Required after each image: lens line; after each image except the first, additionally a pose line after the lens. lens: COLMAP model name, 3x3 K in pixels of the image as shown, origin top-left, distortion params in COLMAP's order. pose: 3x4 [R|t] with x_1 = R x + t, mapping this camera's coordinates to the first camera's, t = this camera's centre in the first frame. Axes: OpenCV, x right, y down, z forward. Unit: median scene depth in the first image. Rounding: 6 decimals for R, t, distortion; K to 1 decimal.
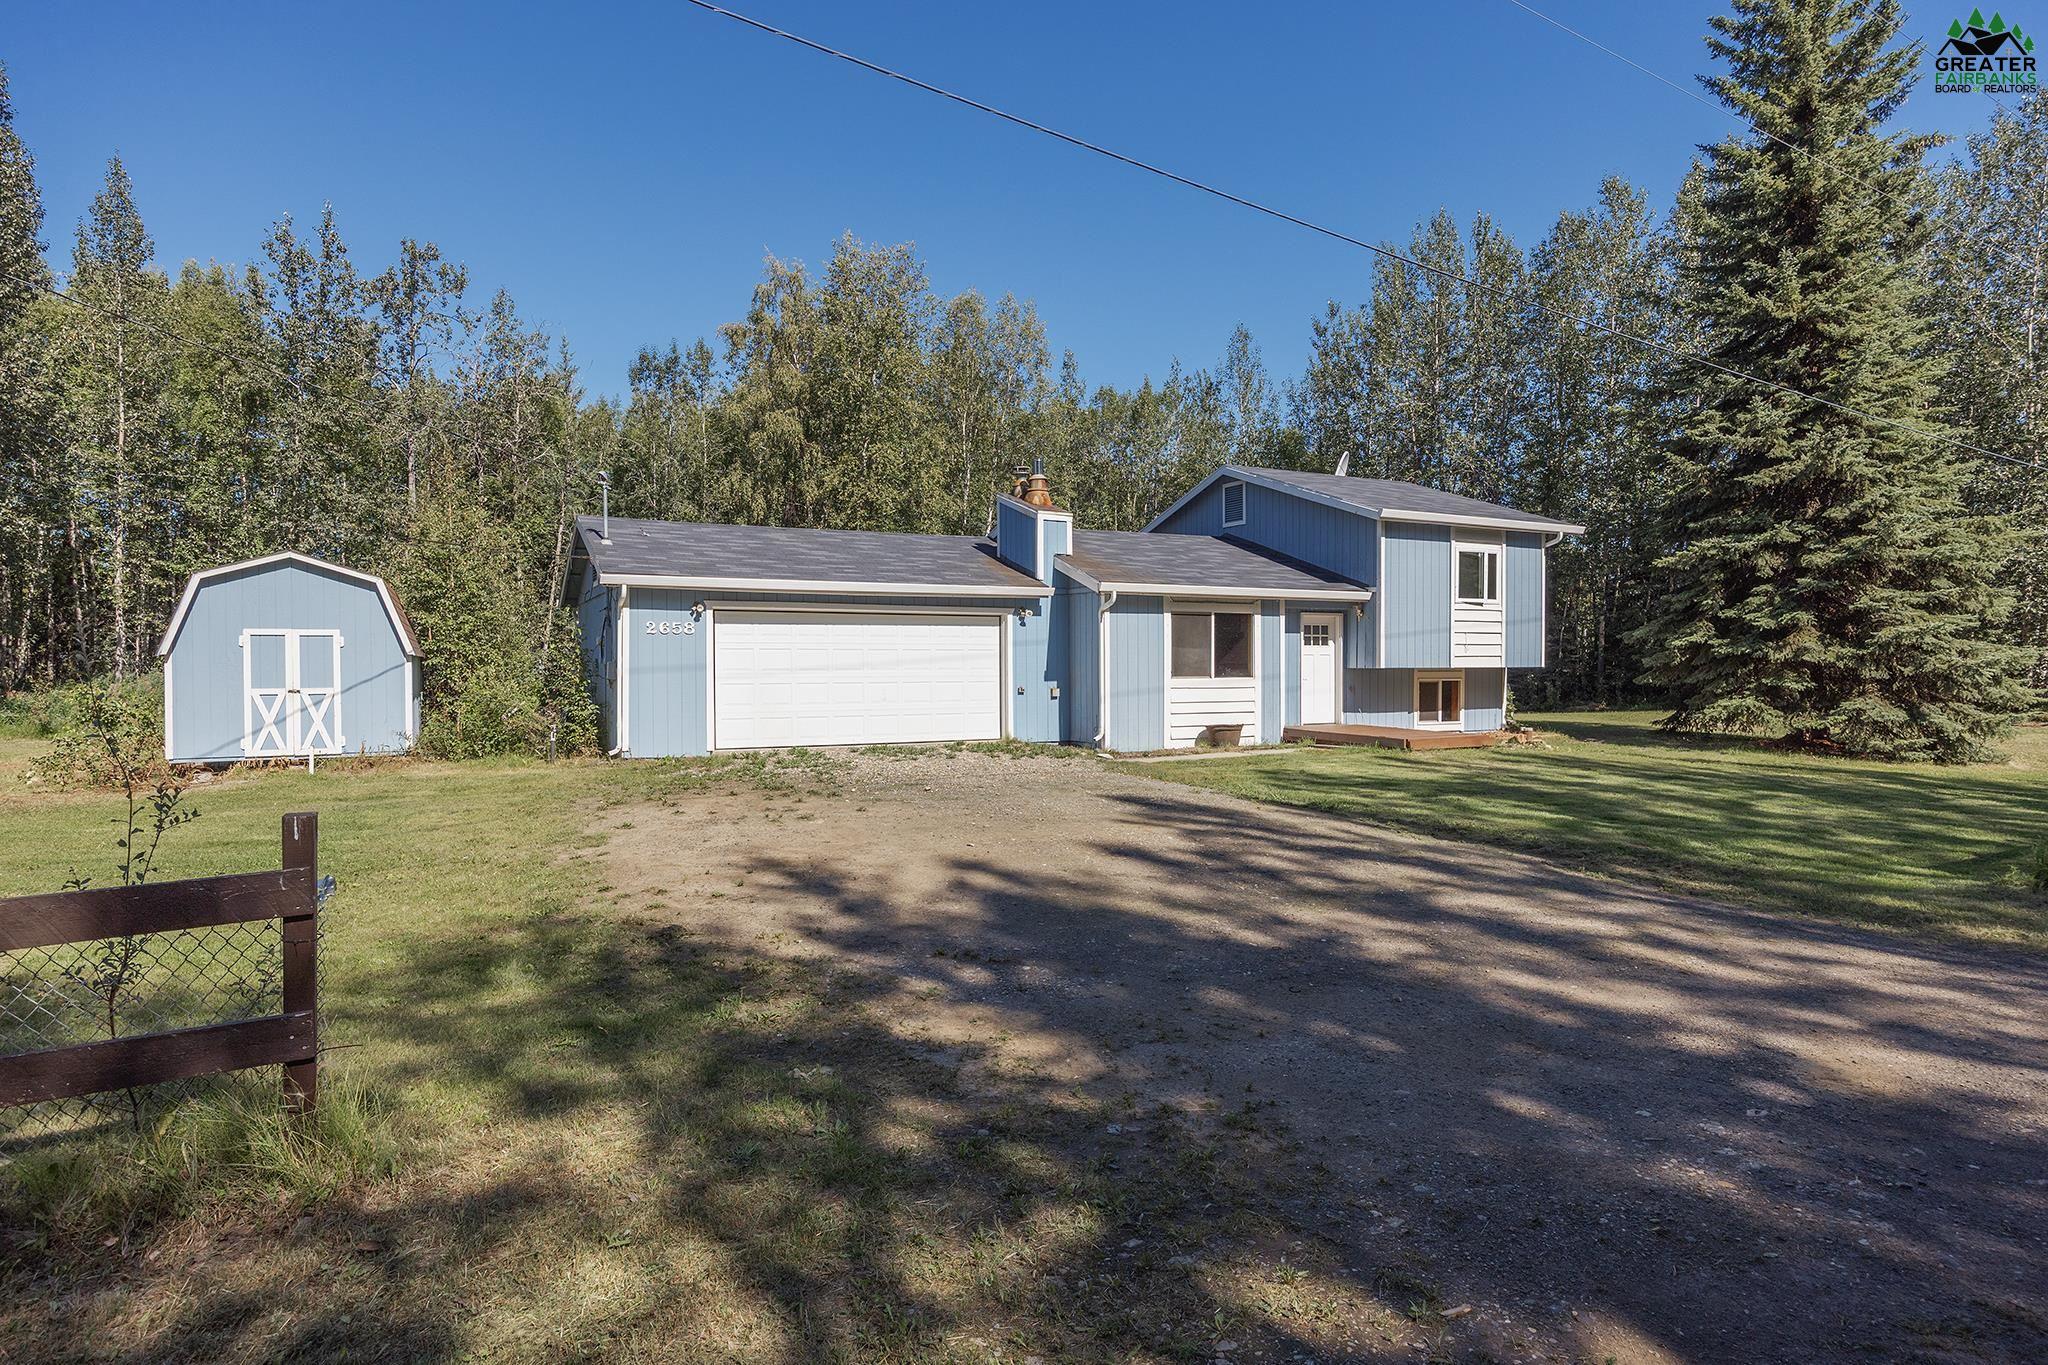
lens RADIAL K [[1131.9, 0, 1024.0], [0, 1131.9, 682.5], [0, 0, 1]] dist [-0.001556, 0.000617]
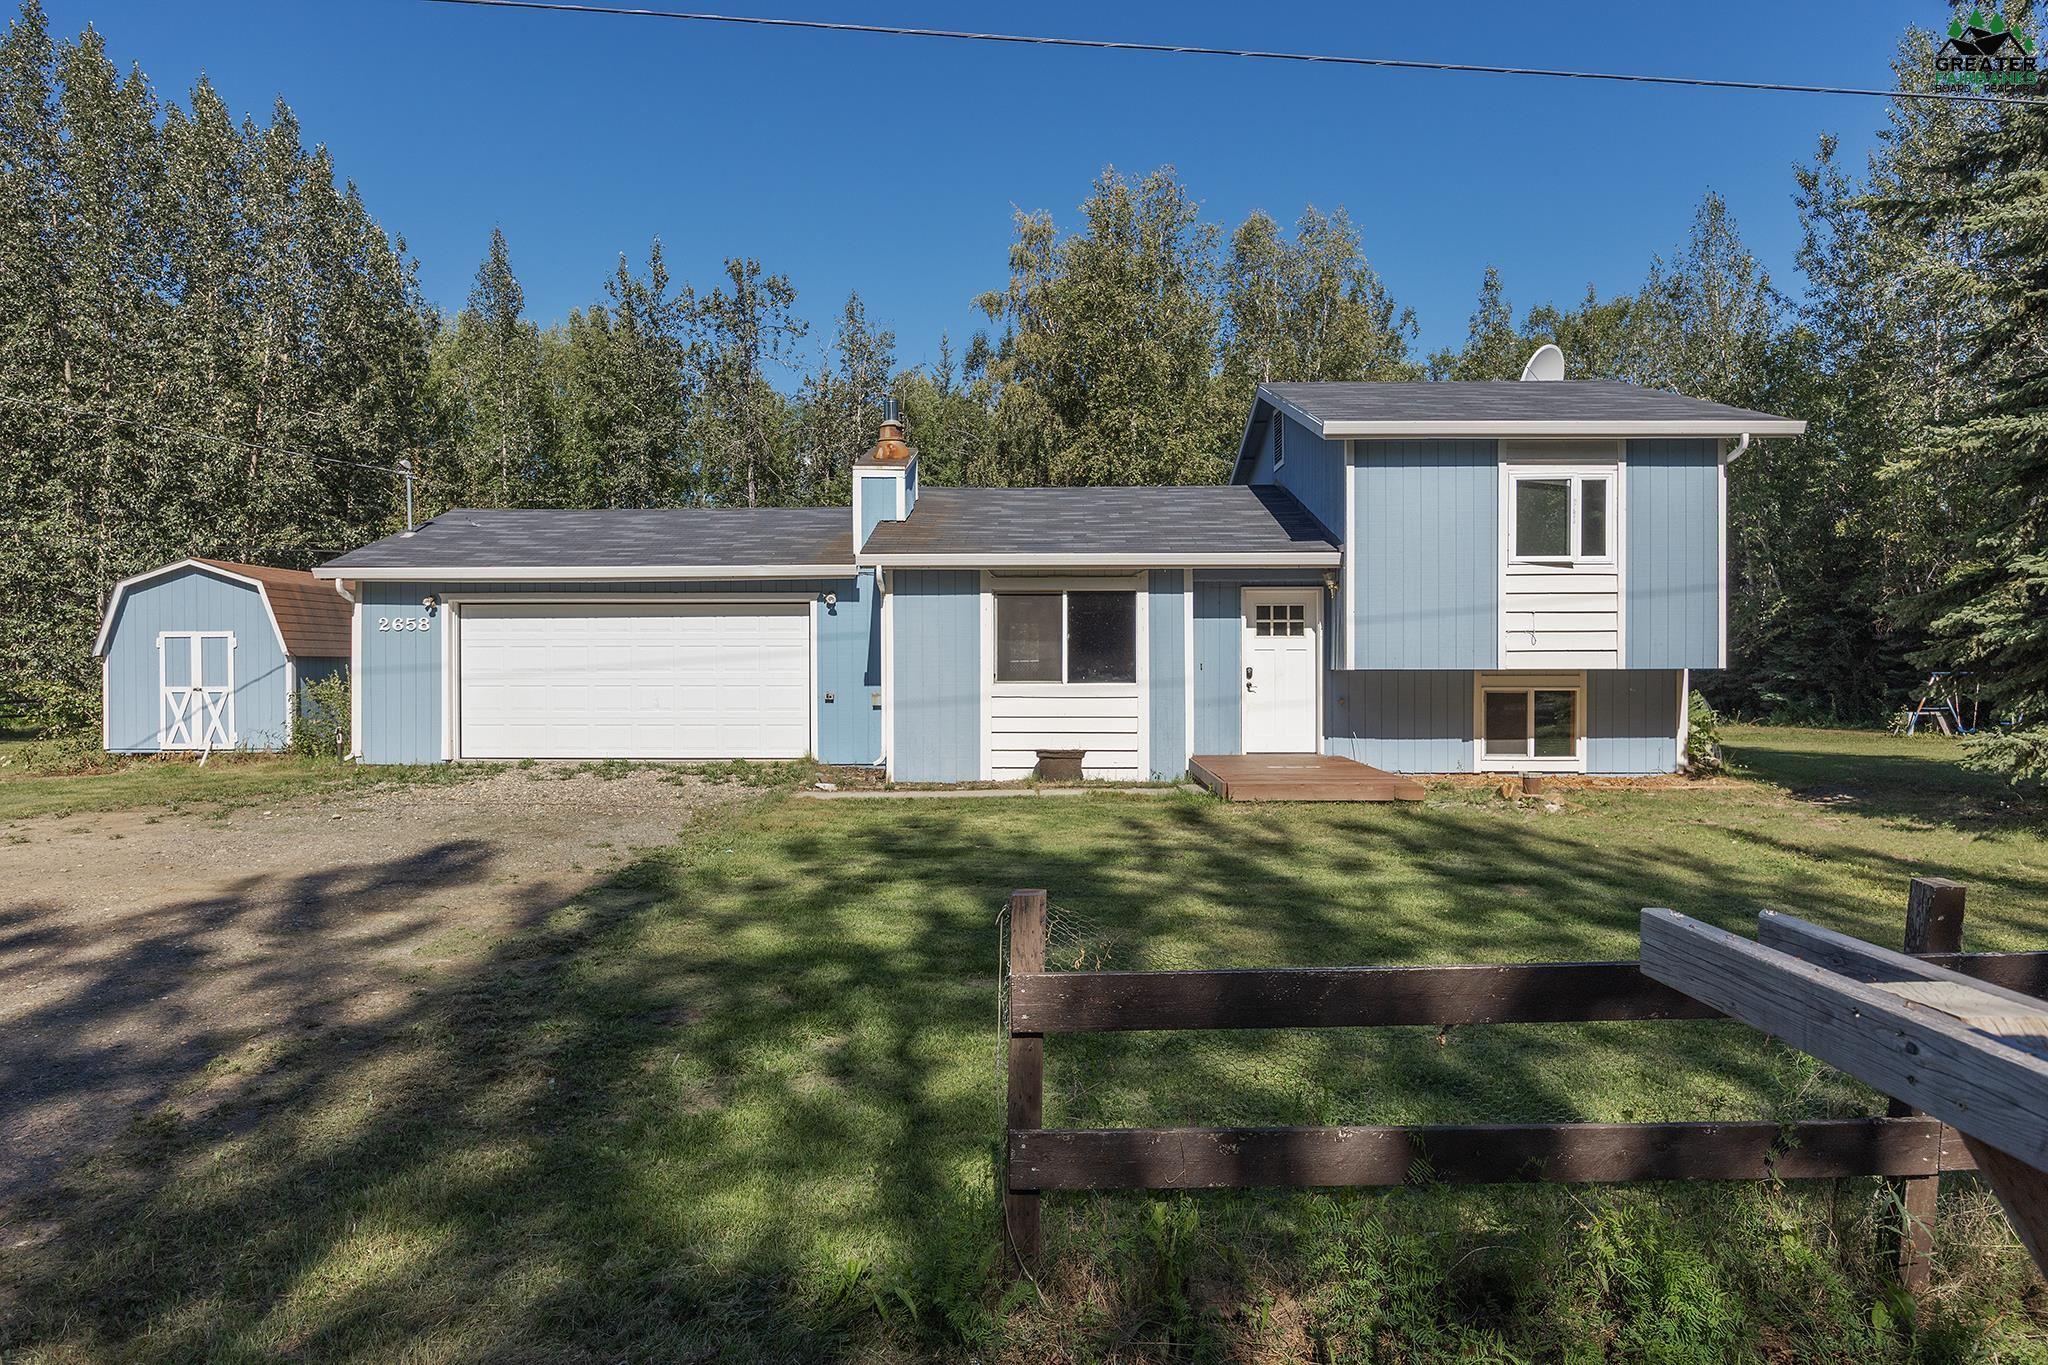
lens RADIAL K [[1210.1, 0, 1024.0], [0, 1210.1, 682.5], [0, 0, 1]] dist [-0.005660, -0.001876]
pose [[0.877507, 0.007049, -0.479512, 0.493861], [-0.007592, 0.999971, 0.000807, -0.004787], [0.479504, 0.002932, 0.877535, 0.316179]]
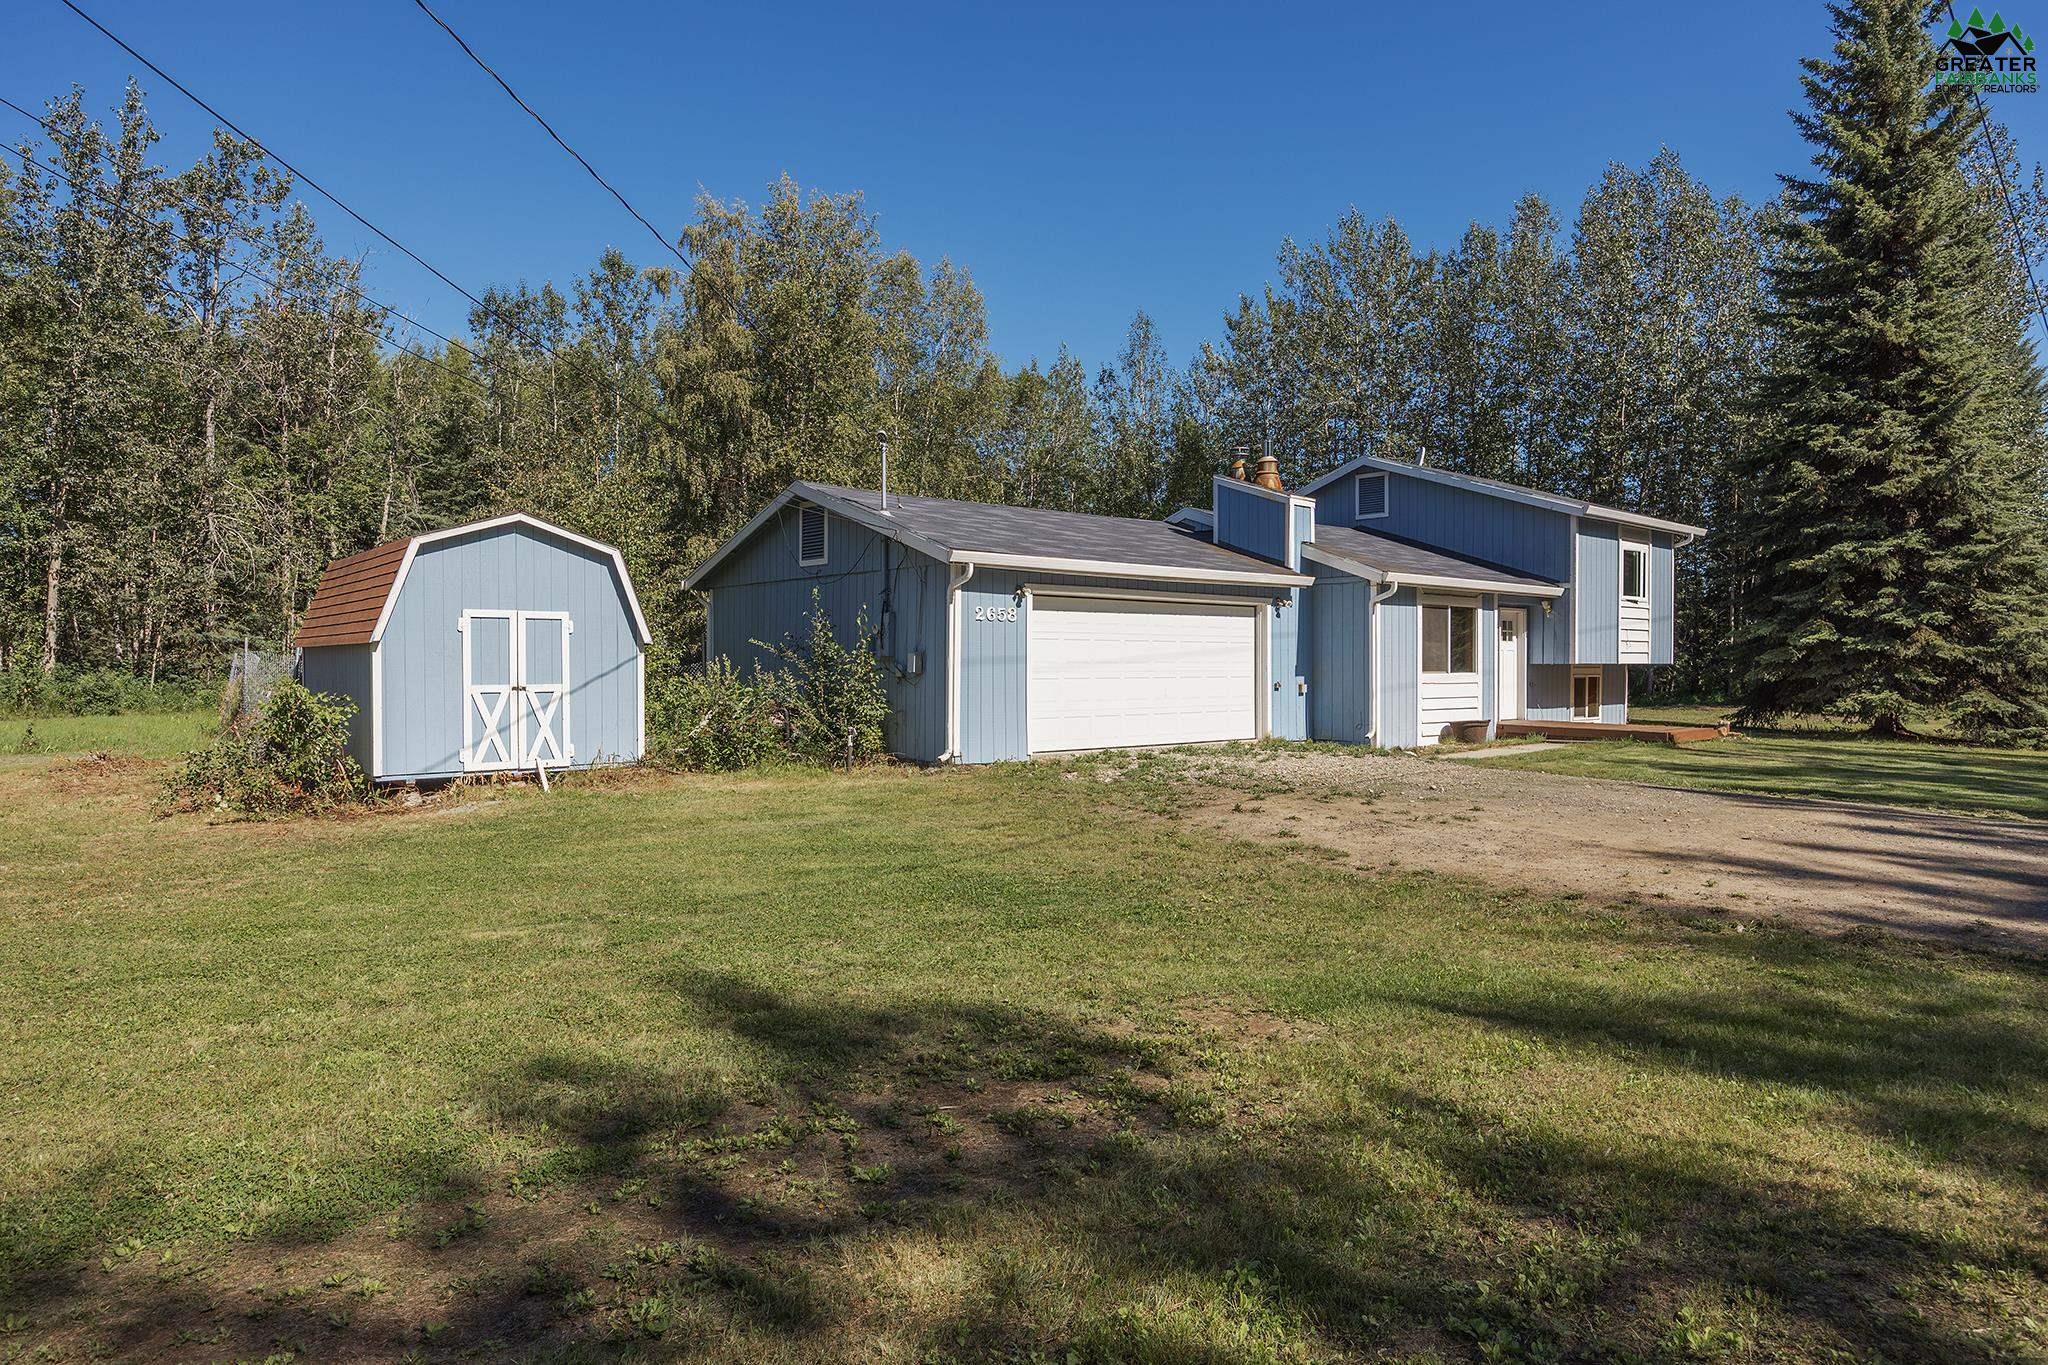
lens RADIAL K [[1210.1, 0, 1024.0], [0, 1210.1, 682.5], [0, 0, 1]] dist [-0.005660, -0.001876]
pose [[0.971451, -0.001992, 0.237233, -0.423466], [0.002674, 0.999993, -0.002551, 0.005544], [-0.237226, 0.003113, 0.971449, 0.075852]]
